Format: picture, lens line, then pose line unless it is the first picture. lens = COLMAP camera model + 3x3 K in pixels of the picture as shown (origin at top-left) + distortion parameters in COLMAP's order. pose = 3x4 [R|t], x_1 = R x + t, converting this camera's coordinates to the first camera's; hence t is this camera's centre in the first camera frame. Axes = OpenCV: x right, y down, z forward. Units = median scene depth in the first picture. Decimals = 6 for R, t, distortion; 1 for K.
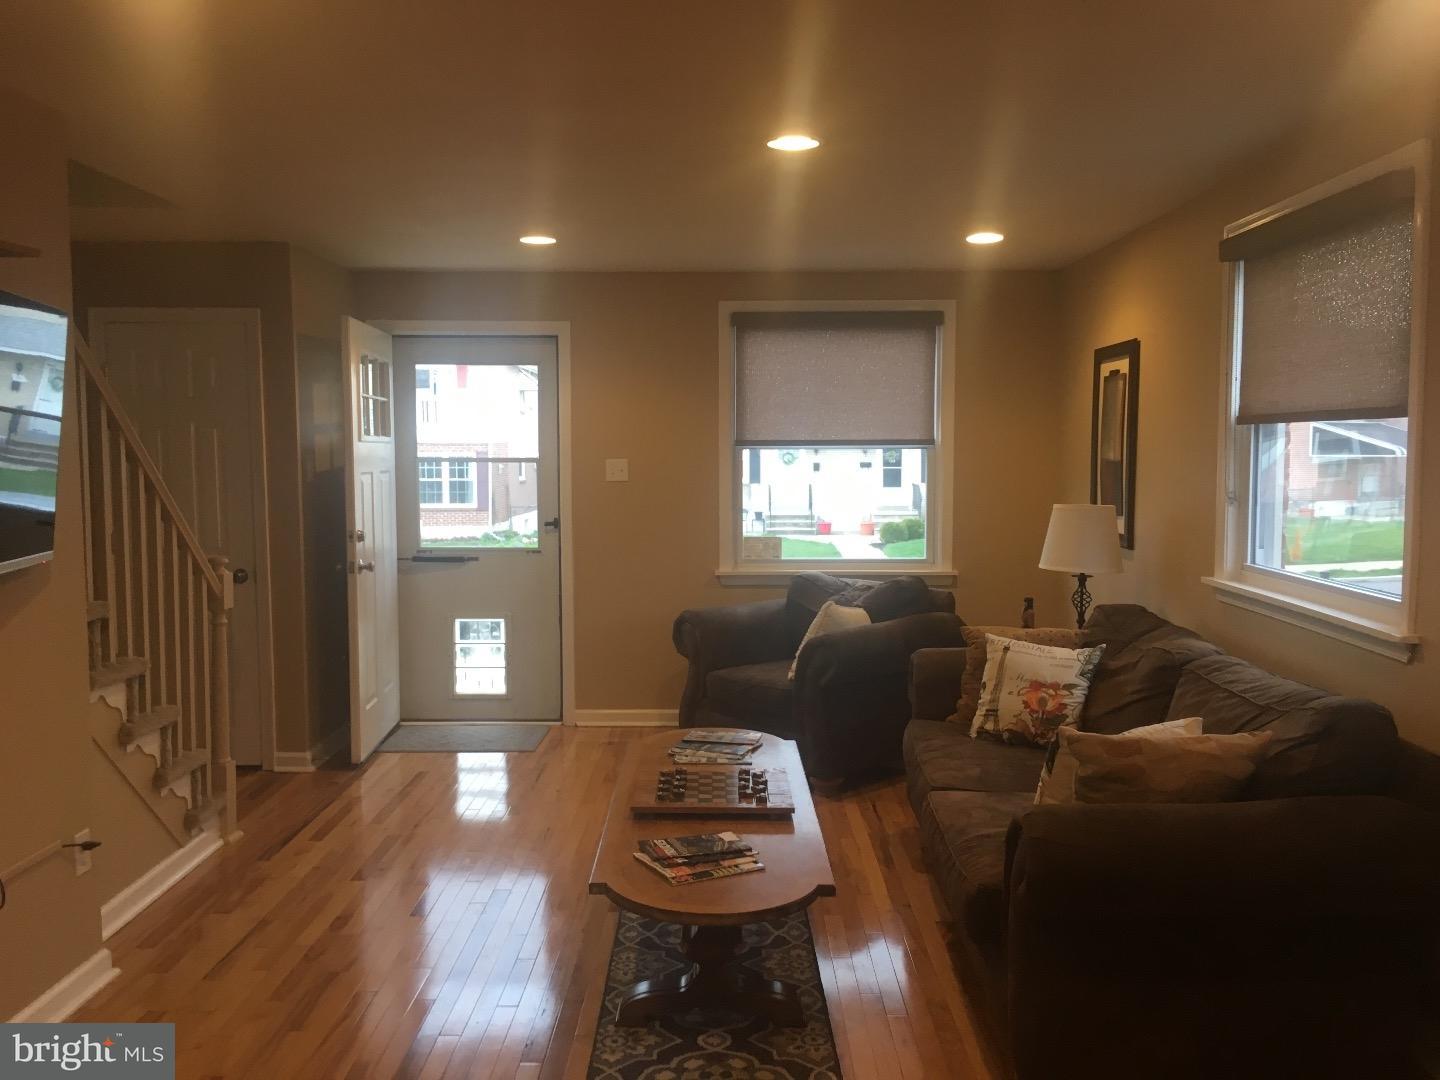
lens RADIAL K [[1240.0, 0, 720.0], [0, 1240.0, 540.0], [0, 0, 1]] dist [0.084919, -0.000432]
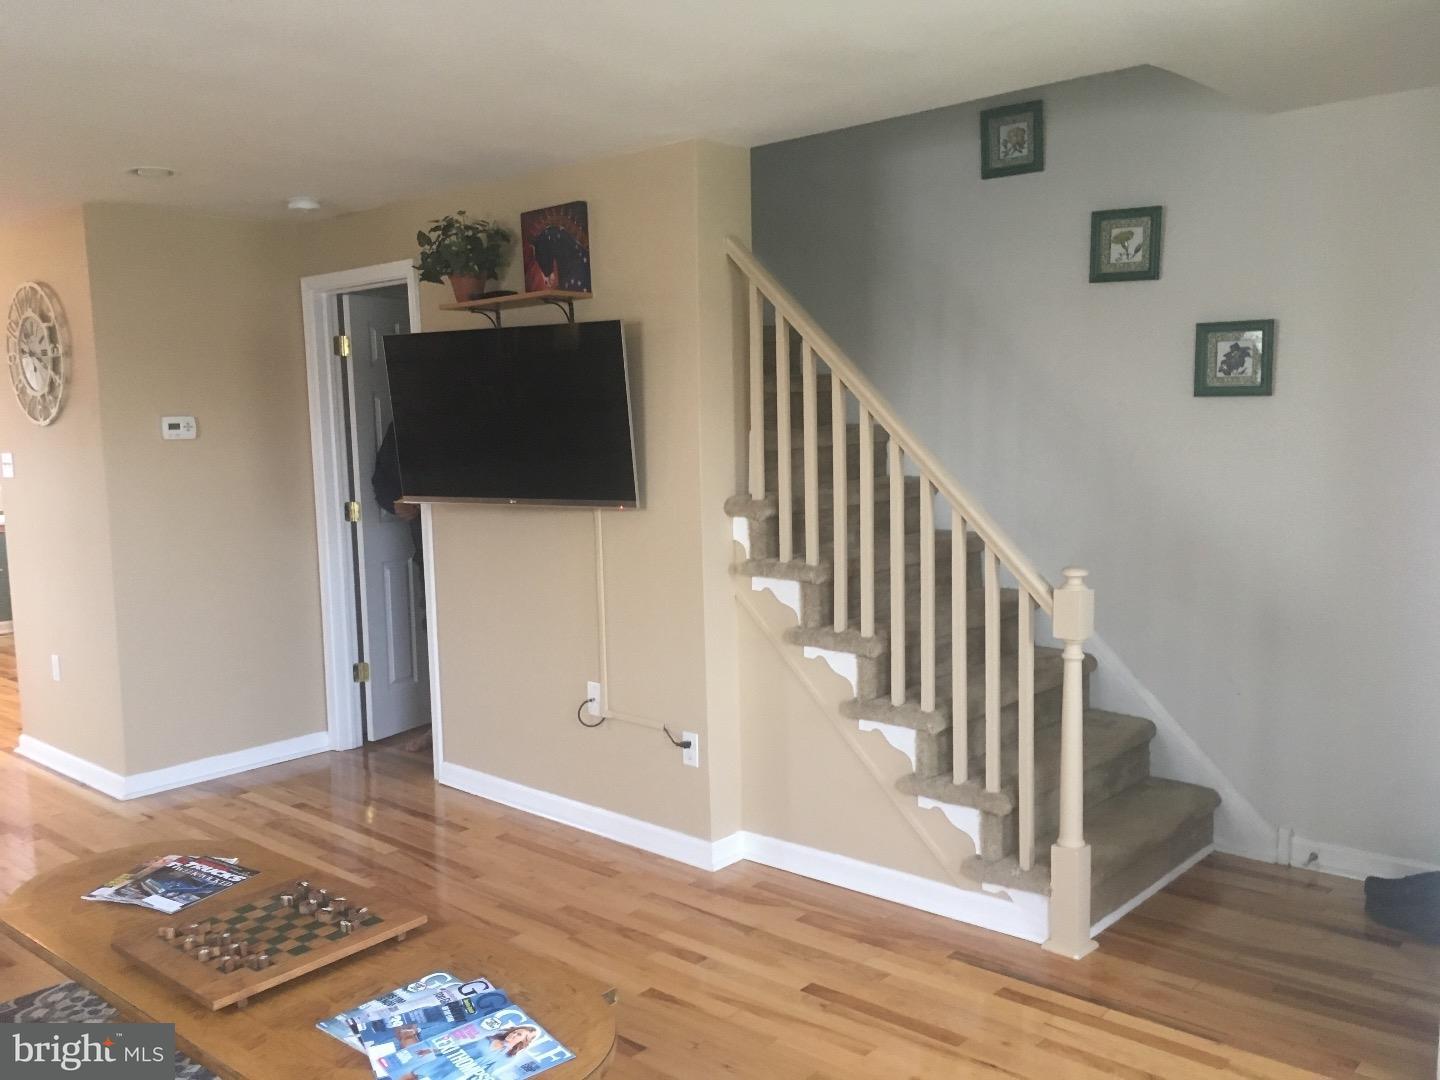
lens RADIAL K [[1229.8, 0, 715.9], [0, 1229.8, 550.0], [0, 0, 1]] dist [0.084123, -0.121762]
pose [[-0.660872, 0.098965, -0.743945, 0.244992], [-0.032327, 0.986594, 0.159961, -0.095687], [0.749802, 0.129763, -0.648813, 1.218650]]
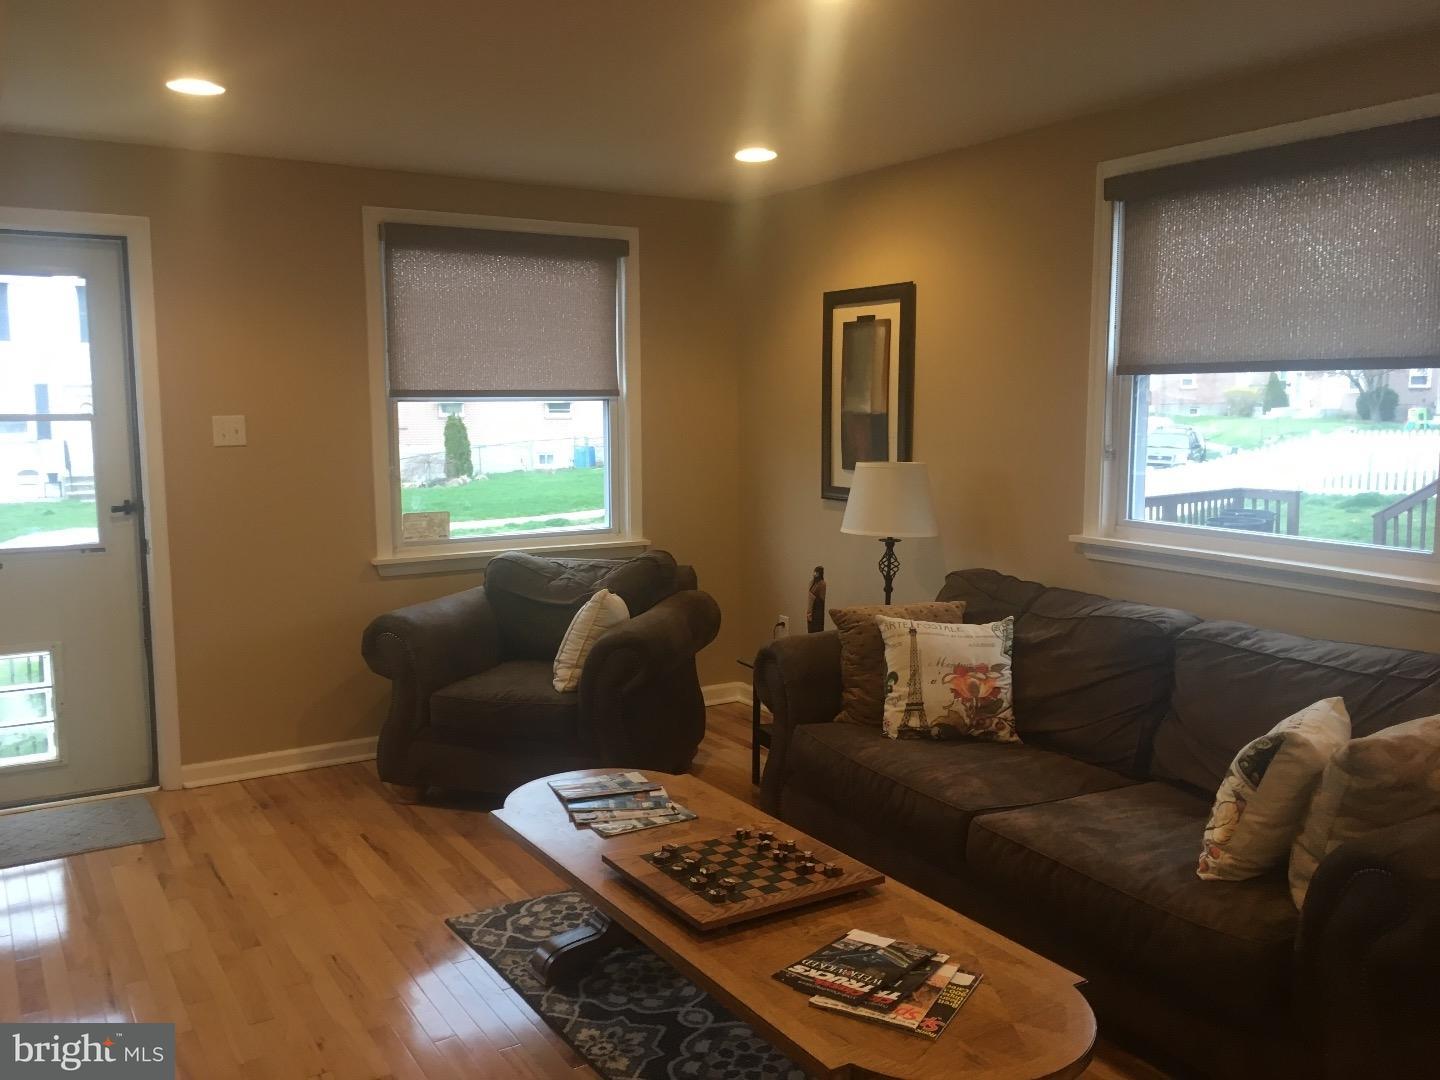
lens RADIAL K [[1229.8, 0, 715.9], [0, 1229.8, 550.0], [0, 0, 1]] dist [0.084123, -0.121762]
pose [[0.845531, -0.067884, 0.529593, -0.297688], [0.041906, 0.997262, 0.060925, -0.024440], [-0.532279, -0.029321, 0.846061, 0.301444]]
